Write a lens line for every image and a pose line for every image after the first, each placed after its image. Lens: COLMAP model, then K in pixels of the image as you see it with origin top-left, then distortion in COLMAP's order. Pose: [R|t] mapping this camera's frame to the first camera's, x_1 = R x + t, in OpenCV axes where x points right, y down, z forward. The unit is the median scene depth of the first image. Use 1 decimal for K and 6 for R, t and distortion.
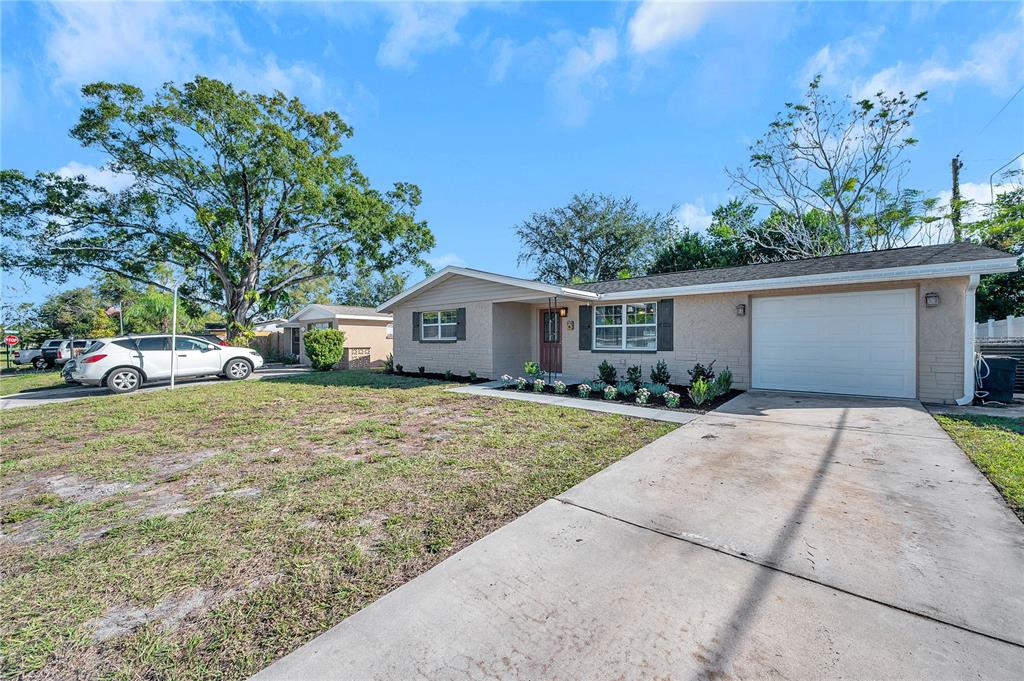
lens RADIAL K [[408.2, 0, 511.2], [0, 408.2, 340.7], [0, 0, 1]] dist [0.004321, -0.000416]
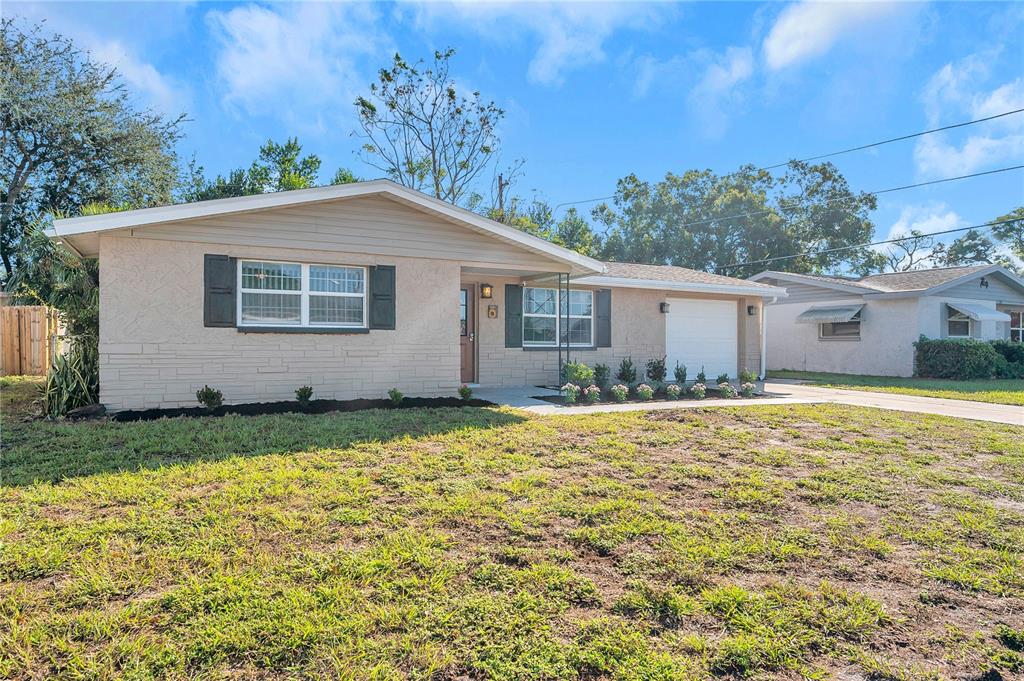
lens RADIAL K [[625.1, 0, 510.8], [0, 625.1, 344.7], [0, 0, 1]] dist [0.004535, -0.001165]
pose [[0.355150, 0.000725, 0.934809, -0.793266], [-0.009329, 0.999953, 0.002769, 0.014673], [-0.934763, -0.009704, 0.355140, 0.575718]]
